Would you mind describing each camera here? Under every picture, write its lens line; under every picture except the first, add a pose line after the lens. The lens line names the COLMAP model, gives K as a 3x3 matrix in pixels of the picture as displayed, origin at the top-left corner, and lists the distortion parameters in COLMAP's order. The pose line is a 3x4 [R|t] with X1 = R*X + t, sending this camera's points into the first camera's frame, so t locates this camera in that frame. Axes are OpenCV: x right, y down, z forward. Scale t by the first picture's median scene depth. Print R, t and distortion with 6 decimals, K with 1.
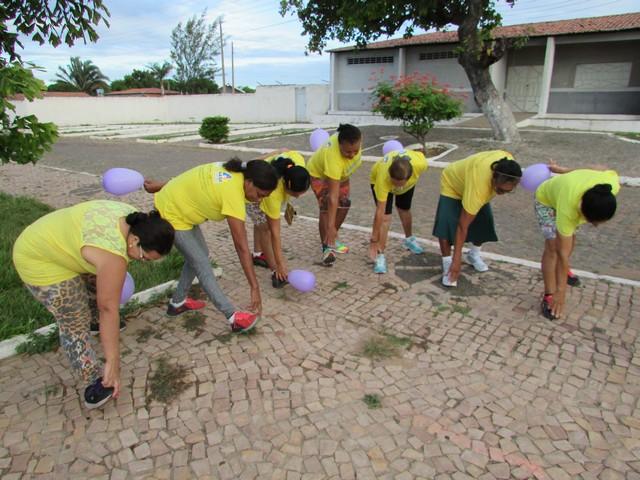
lens RADIAL K [[462.1, 0, 310.5], [0, 462.1, 235.2], [0, 0, 1]] dist [-0.032473, 0.009974]
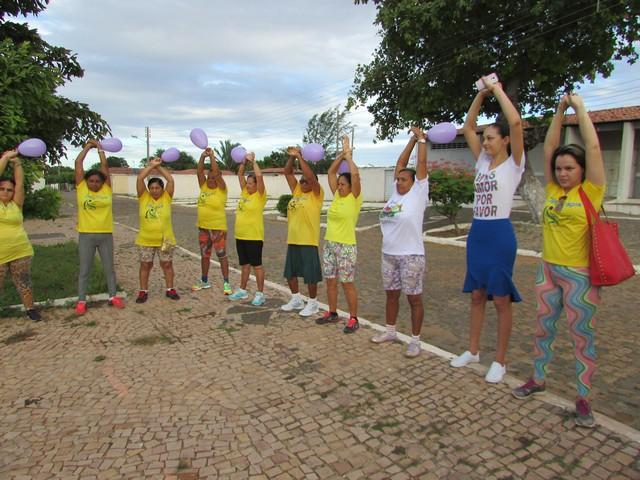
lens RADIAL K [[462.1, 0, 315.6], [0, 462.1, 239.3], [0, 0, 1]] dist [-0.032473, 0.009974]
pose [[0.958254, 0.050135, -0.281487, 0.180325], [-0.093270, 0.985463, -0.141996, 0.011917], [0.270277, 0.162322, 0.949001, -0.062758]]
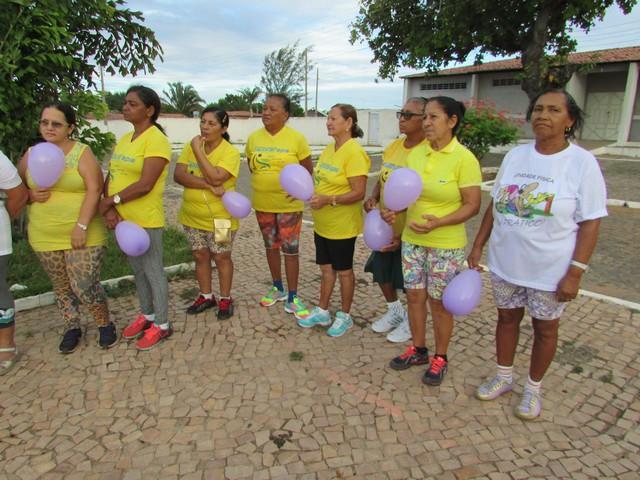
lens RADIAL K [[462.1, 0, 314.7], [0, 462.1, 234.4], [0, 0, 1]] dist [-0.032473, 0.009974]
pose [[0.984402, 0.053907, -0.167472, 0.049945], [-0.062367, 0.997008, -0.045667, 0.011092], [0.164509, 0.055399, 0.984819, -0.032536]]
